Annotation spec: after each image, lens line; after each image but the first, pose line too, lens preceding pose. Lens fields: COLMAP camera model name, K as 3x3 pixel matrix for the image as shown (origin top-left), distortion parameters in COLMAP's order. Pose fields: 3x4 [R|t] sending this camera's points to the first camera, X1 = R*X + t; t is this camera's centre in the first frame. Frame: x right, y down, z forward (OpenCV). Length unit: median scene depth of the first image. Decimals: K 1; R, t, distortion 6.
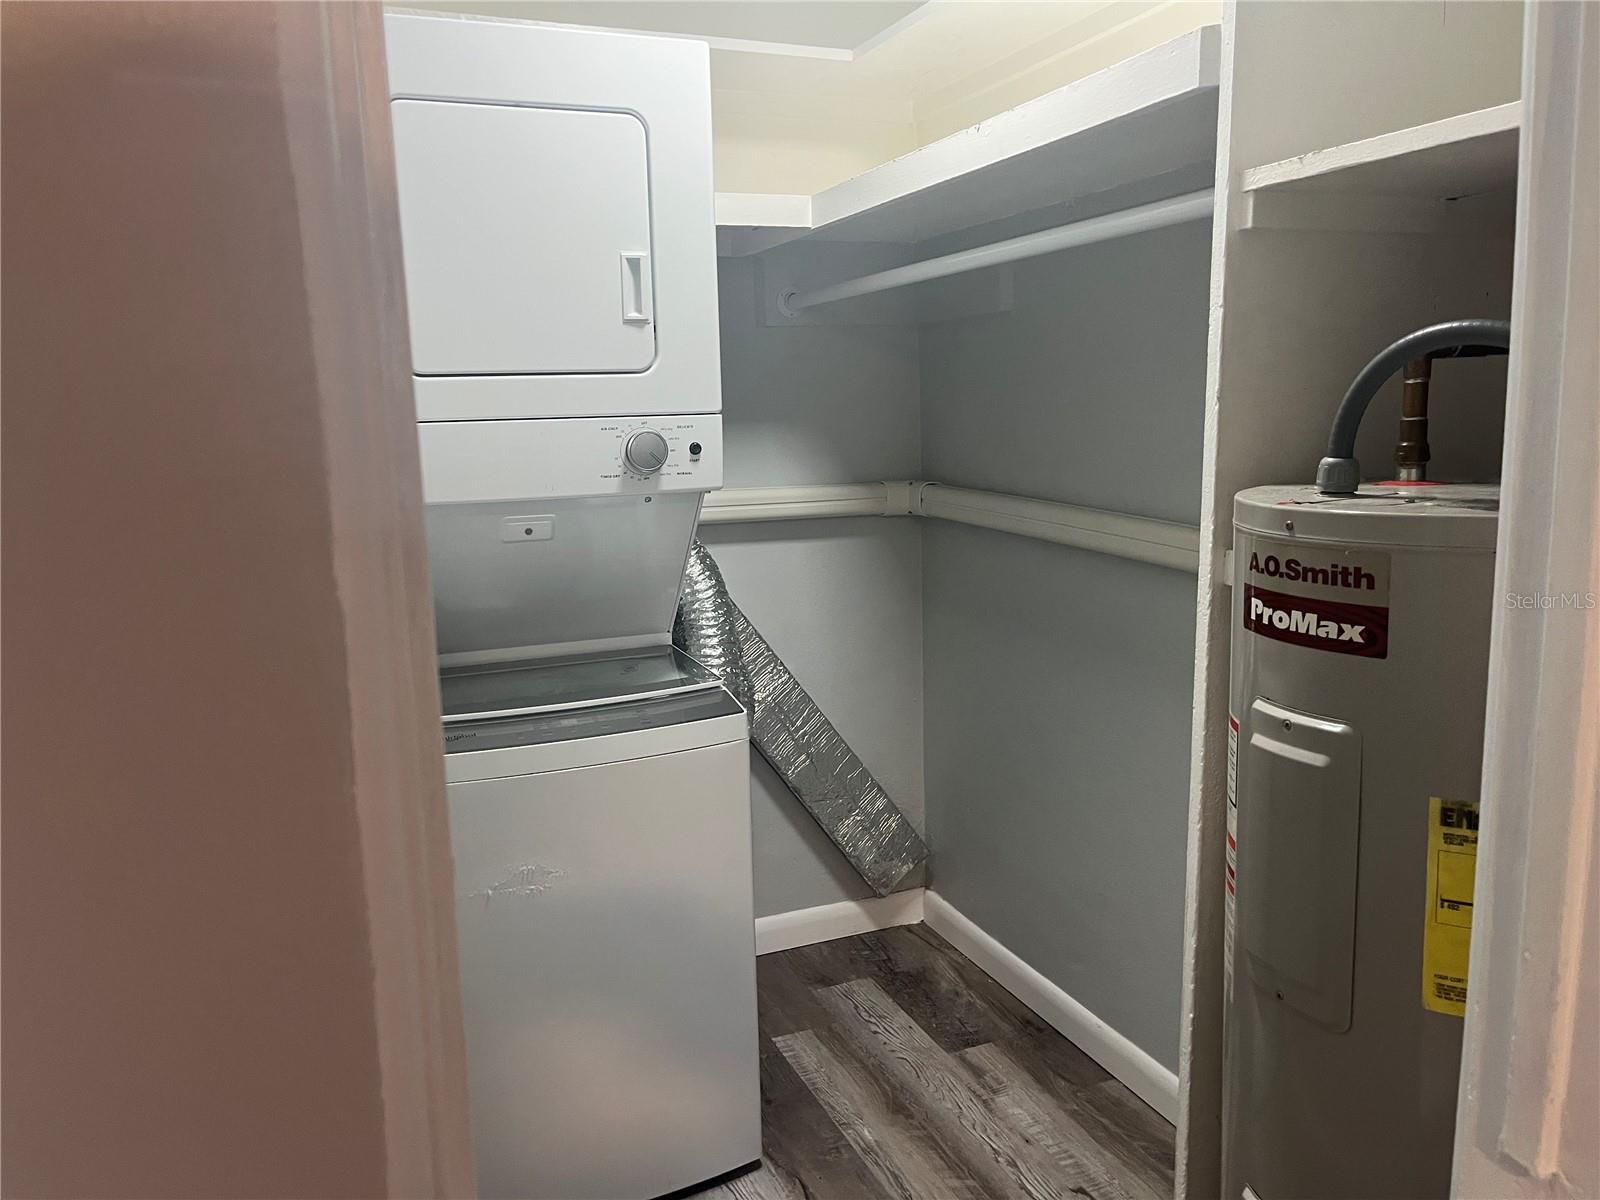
lens RADIAL K [[1206.2, 0, 797.2], [0, 1206.2, 589.7], [0, 0, 1]] dist [0.059153, -0.085482]
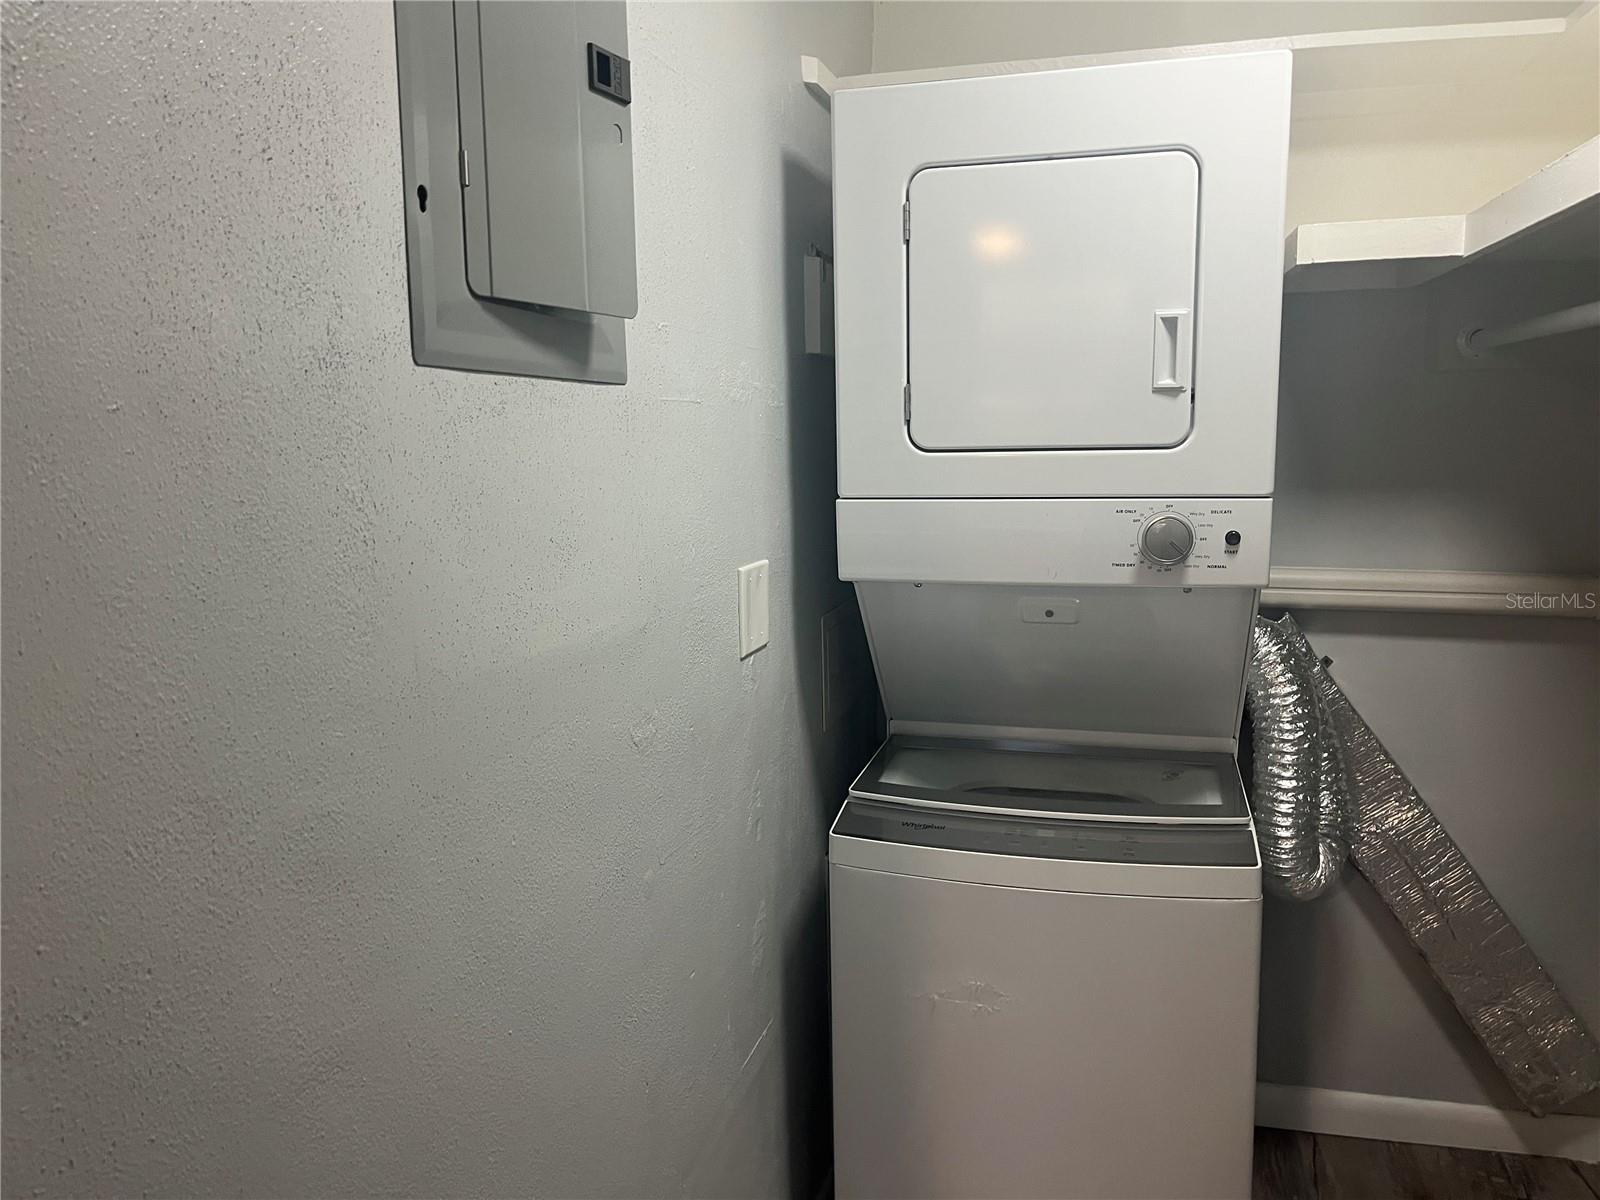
lens RADIAL K [[1206.2, 0, 789.9], [0, 1206.2, 594.1], [0, 0, 1]] dist [0.059153, -0.085482]
pose [[0.800429, 0.094418, -0.591944, 0.164181], [-0.096998, 0.994904, 0.027532, -0.069334], [0.591527, 0.035380, 0.805508, 0.141311]]
